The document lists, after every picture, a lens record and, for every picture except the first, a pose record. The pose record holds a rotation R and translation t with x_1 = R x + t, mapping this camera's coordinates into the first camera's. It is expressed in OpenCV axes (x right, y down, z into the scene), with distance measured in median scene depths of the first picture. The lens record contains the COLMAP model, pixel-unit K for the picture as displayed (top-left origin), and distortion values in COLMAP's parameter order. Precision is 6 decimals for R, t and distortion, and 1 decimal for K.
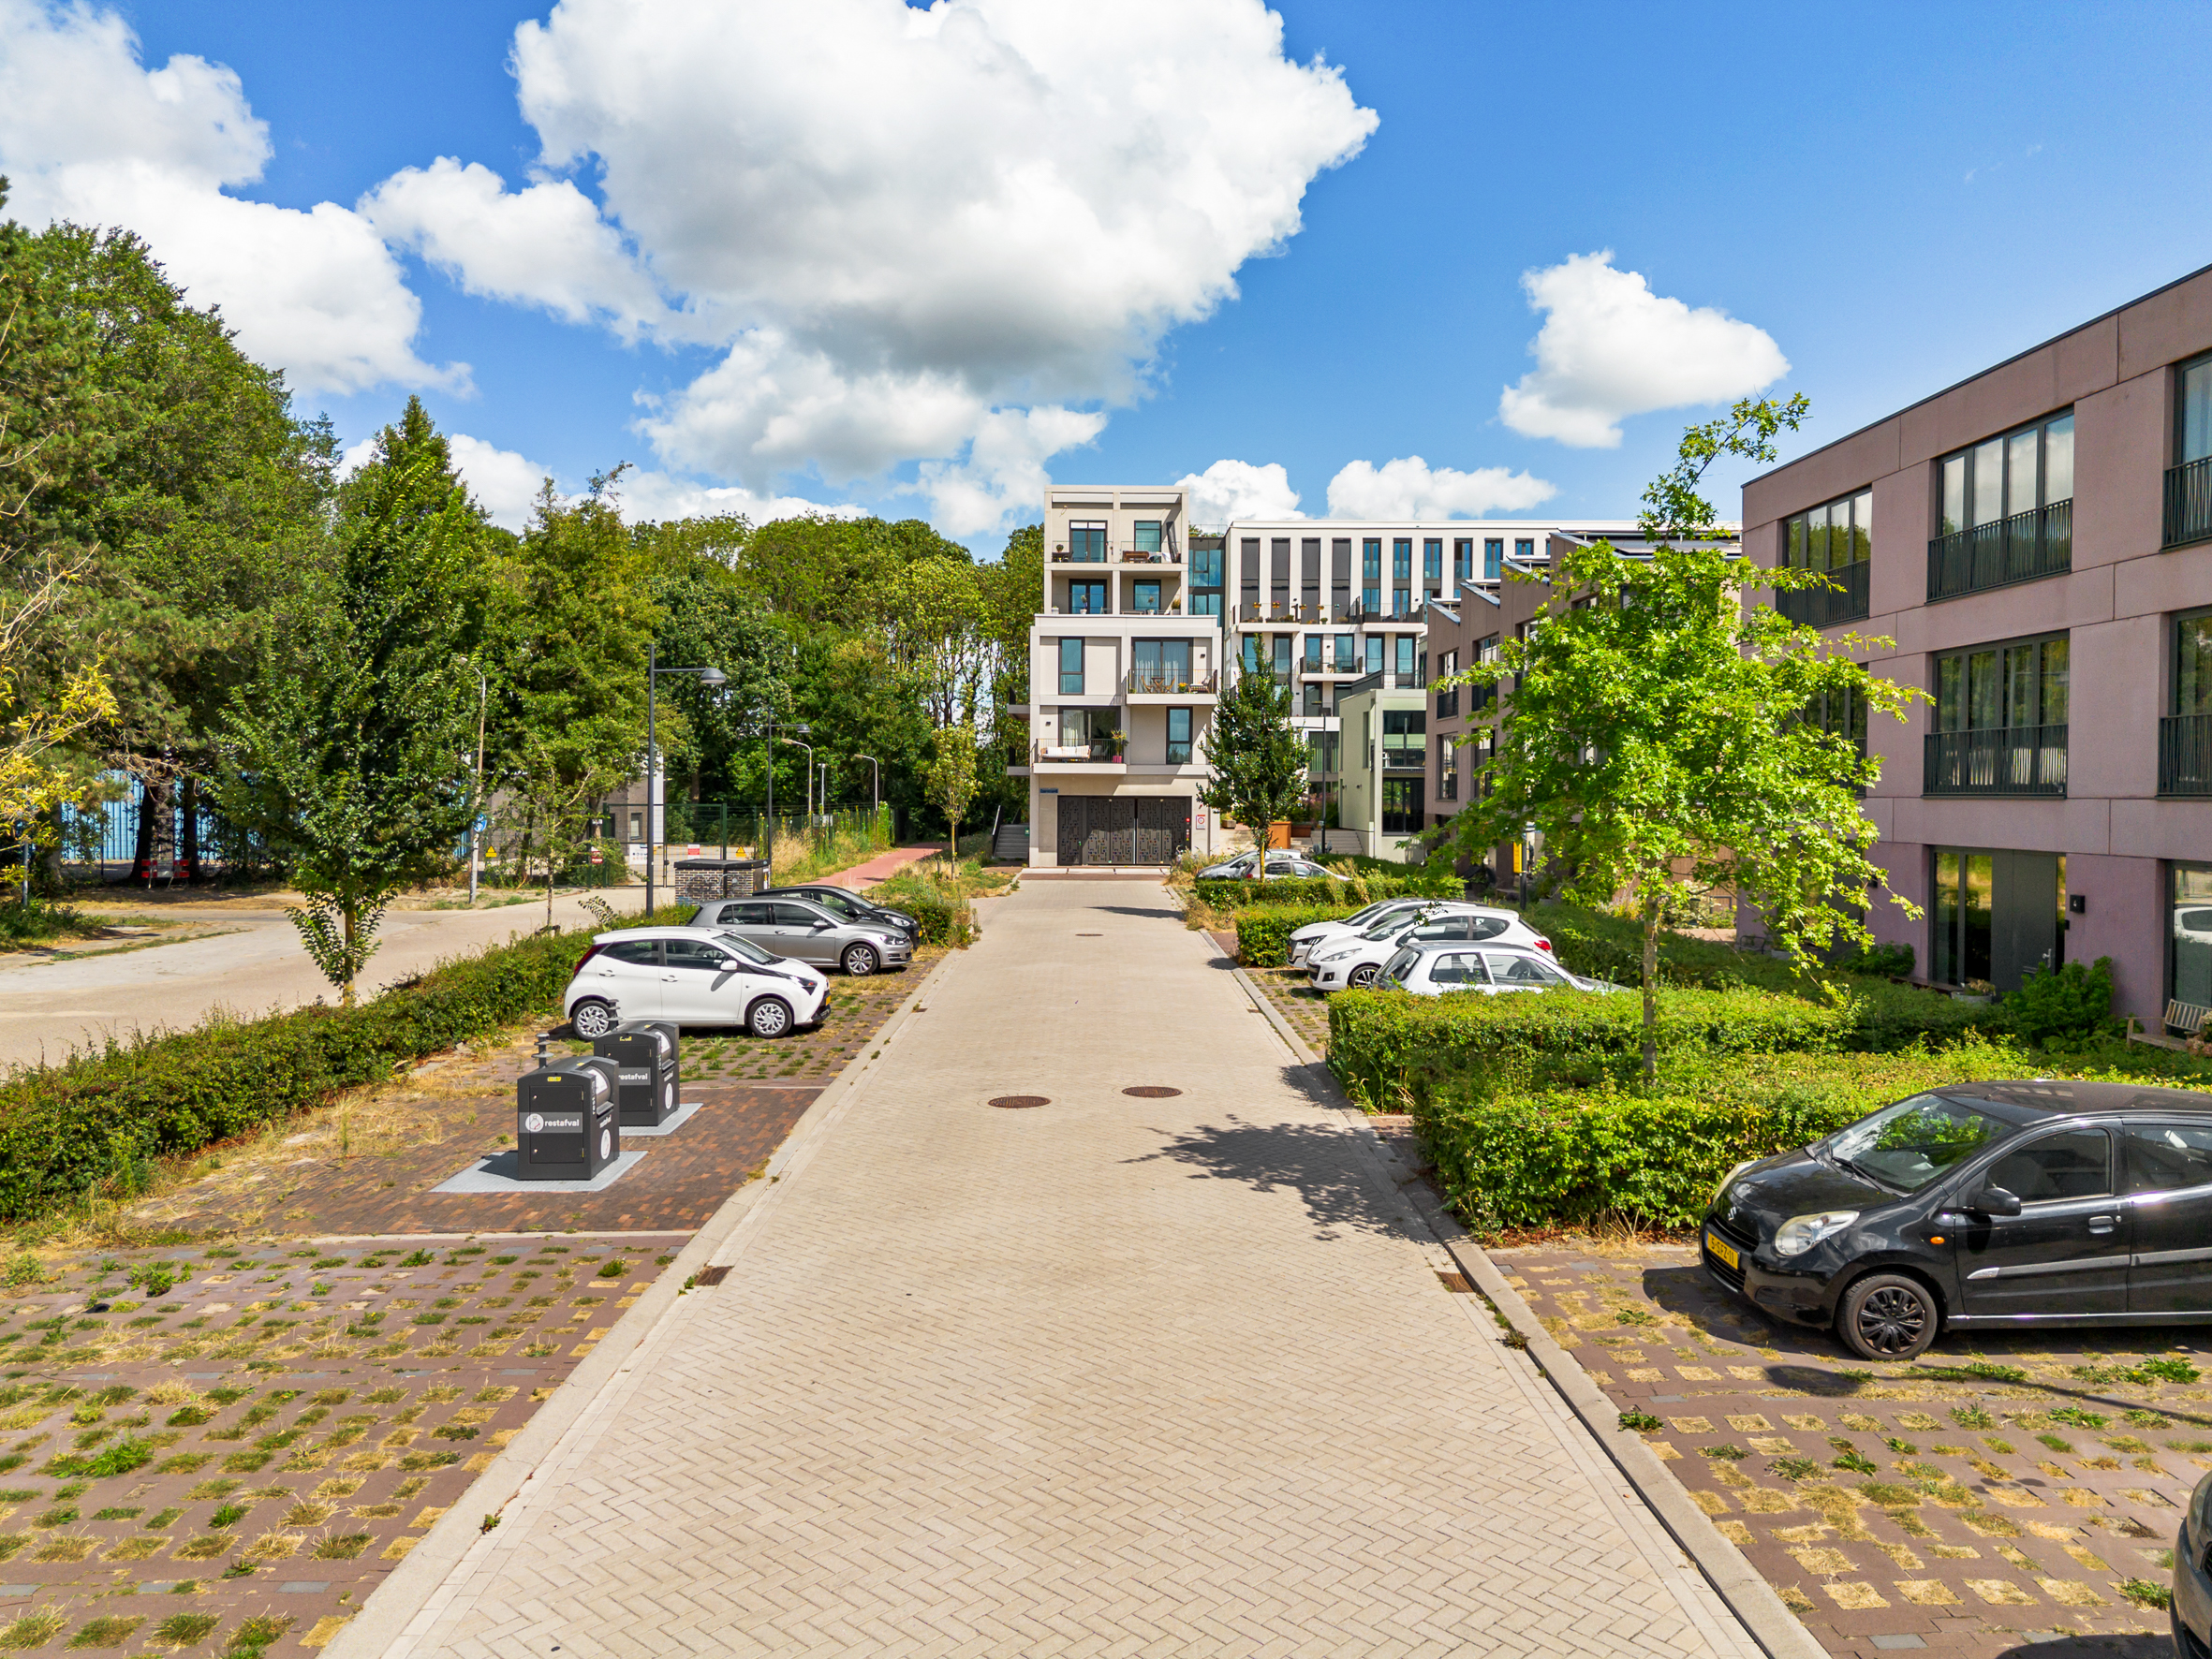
lens RADIAL K [[1557.6, 0, 1104.9], [0, 1557.6, 775.1], [0, 0, 1]] dist [0.038944, -0.000242]
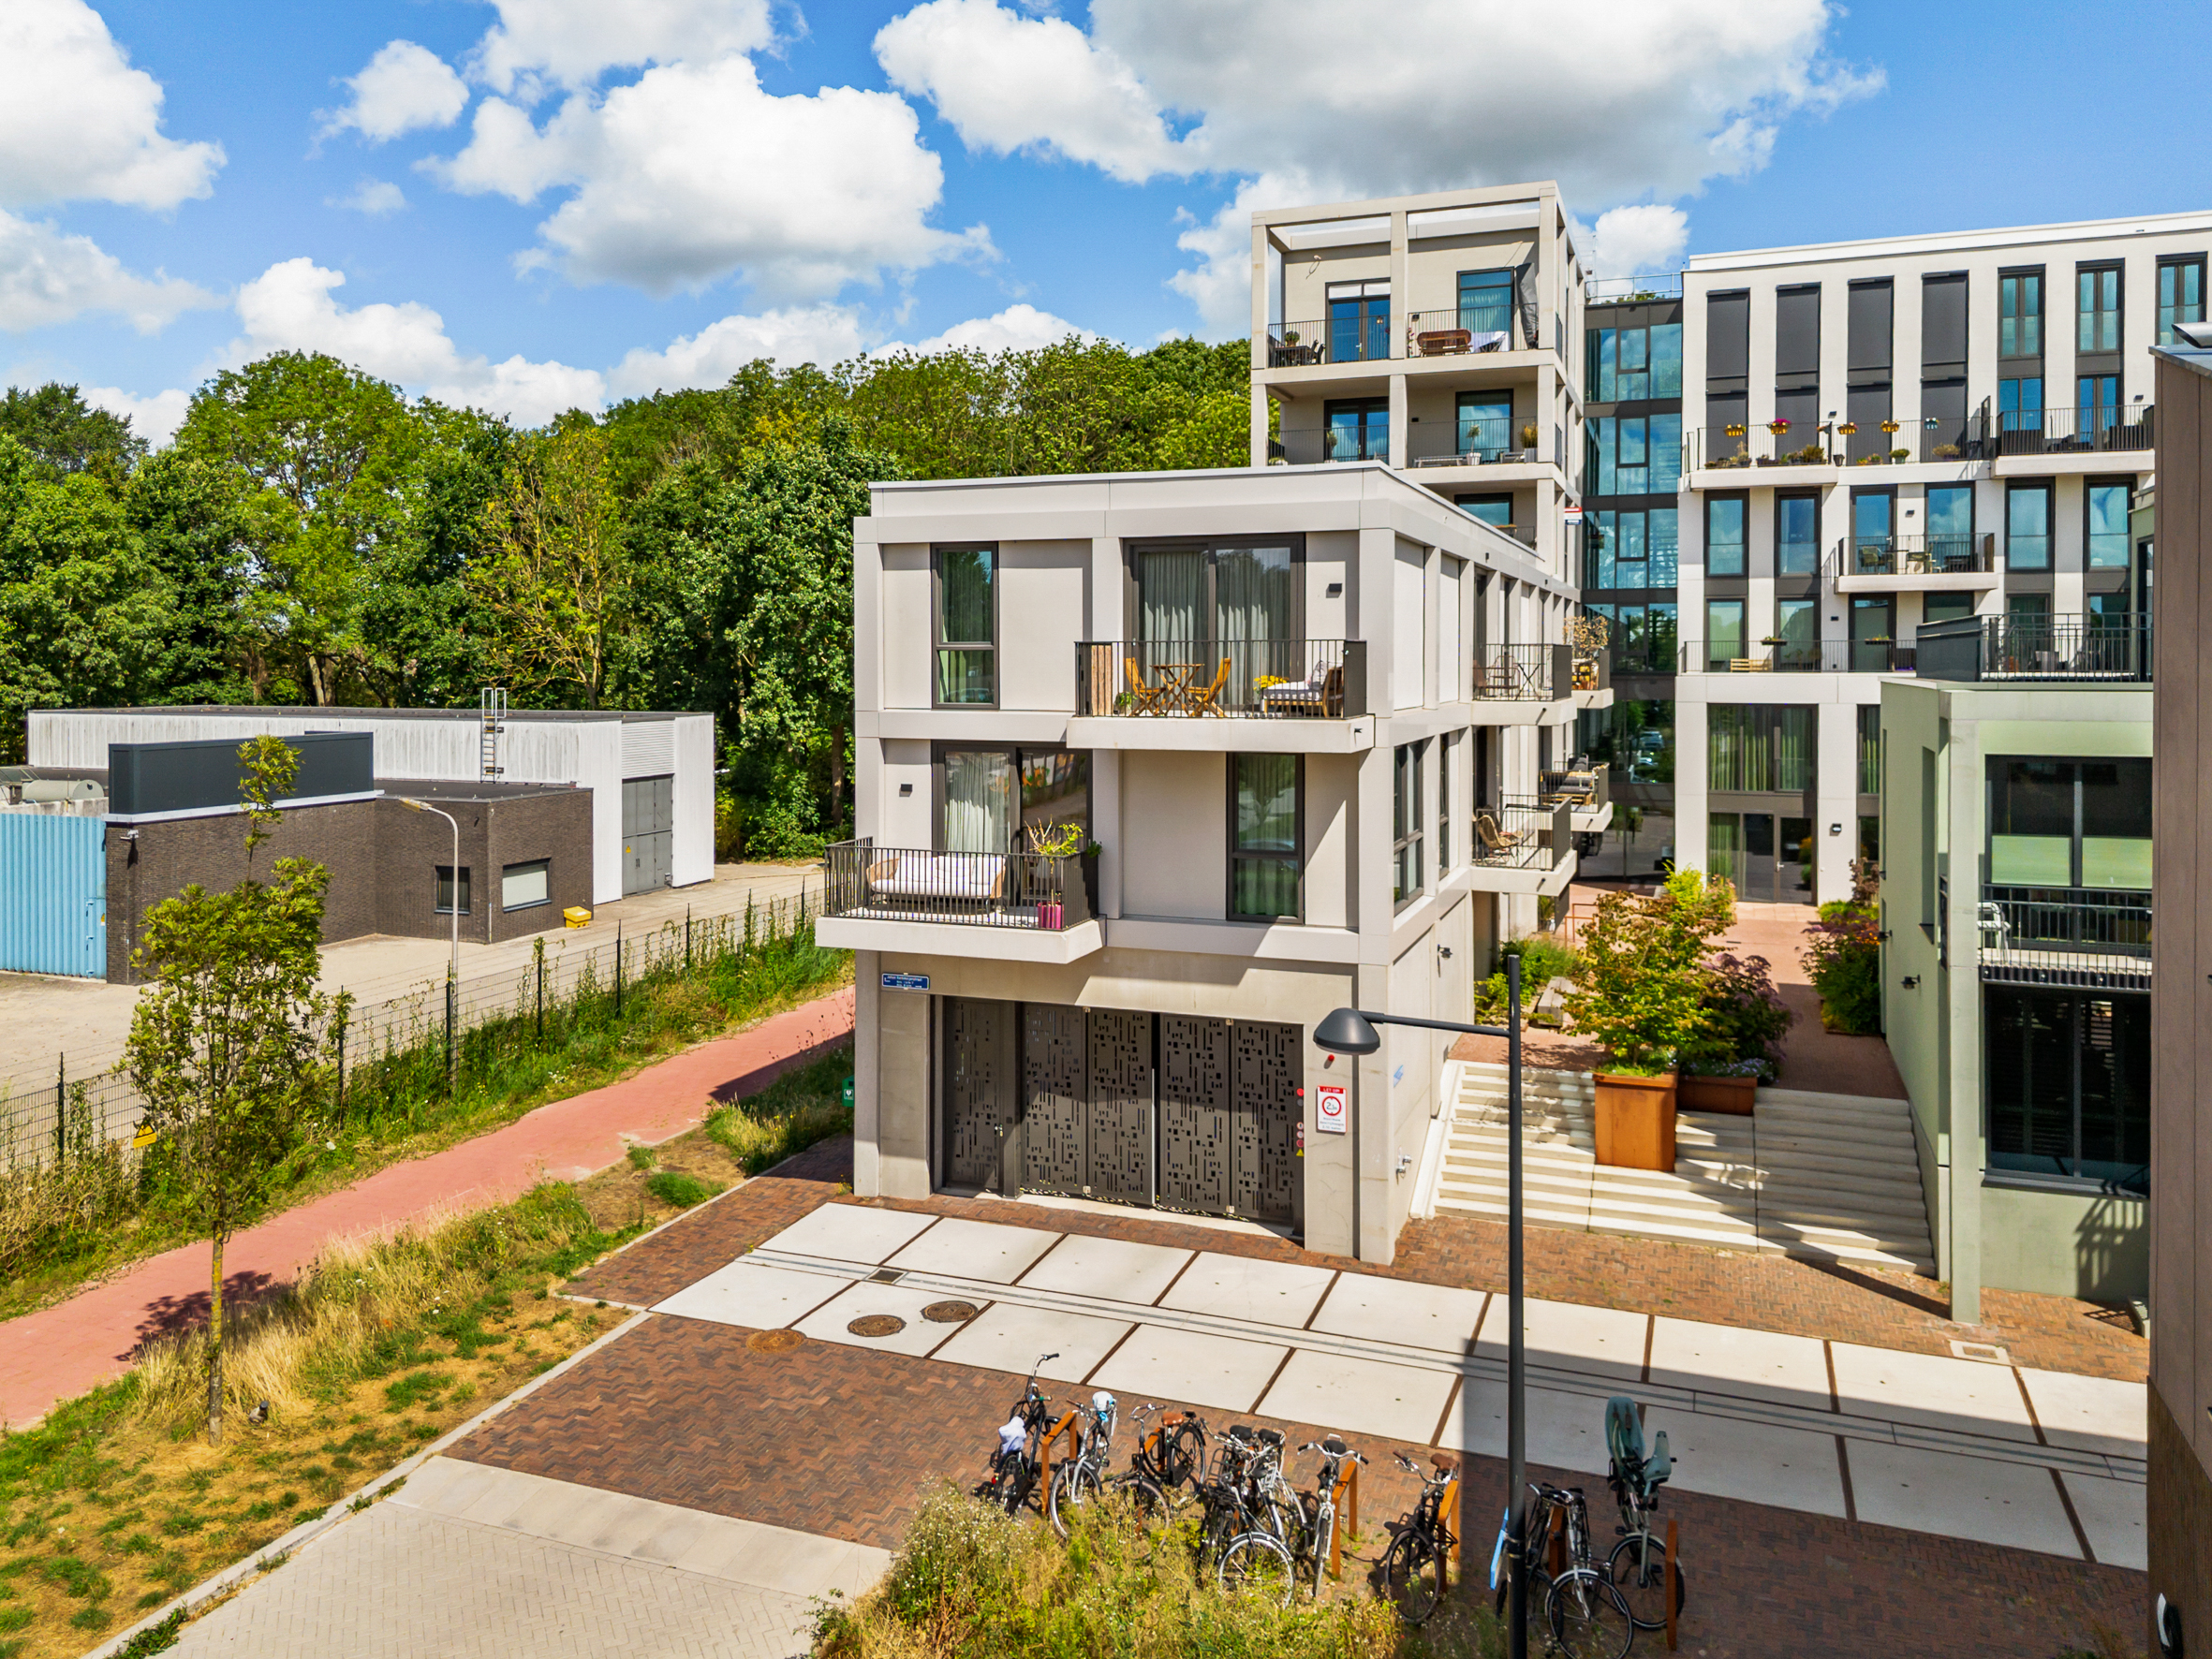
lens RADIAL K [[1616.3, 0, 1101.5], [0, 1616.3, 646.7], [0, 0, 1]] dist [0.034569, -0.012135]
pose [[0.928678, -0.008248, -0.370796, 0.101407], [0.009244, 0.999957, 0.000909, -0.046746], [0.370773, -0.004272, 0.928714, 0.480614]]
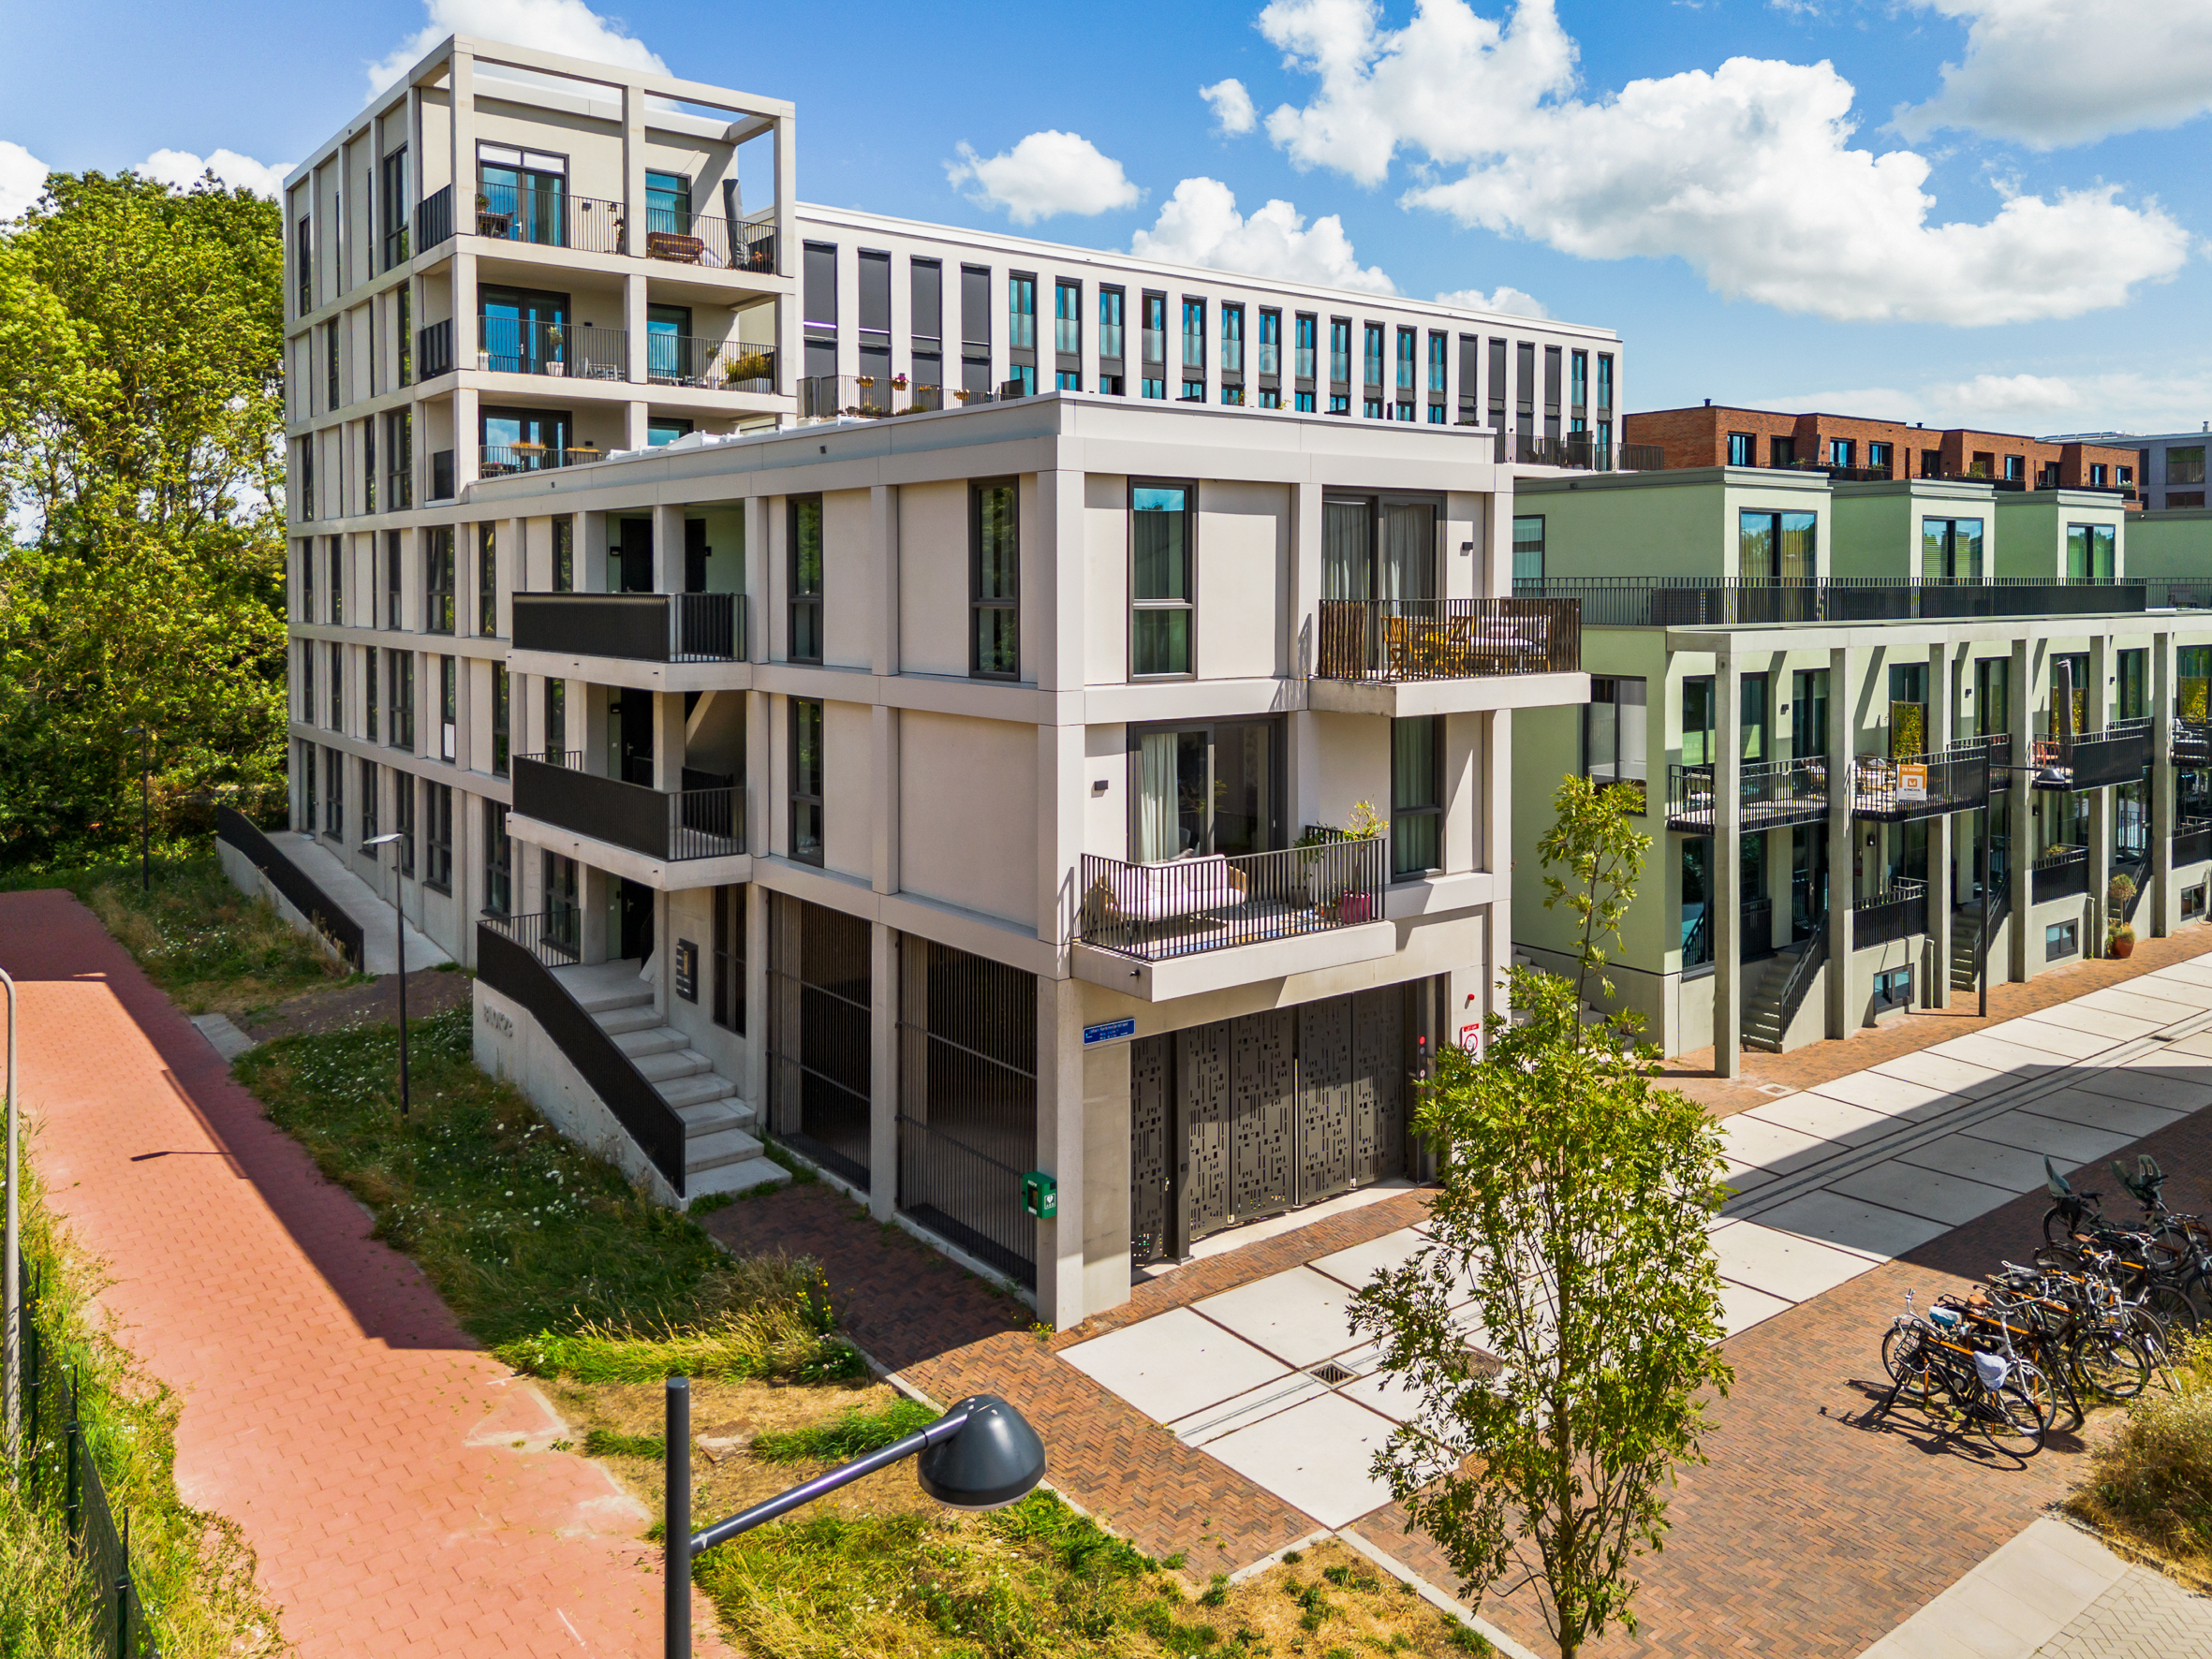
lens RADIAL K [[1637.5, 0, 1098.6], [0, 1637.5, 618.7], [0, 0, 1]] dist [0.026403, 0.000952]
pose [[0.800360, -0.015251, 0.599326, -0.150153], [-0.003636, 0.999535, 0.030291, -0.051309], [-0.599509, -0.026423, 0.799932, 0.547917]]
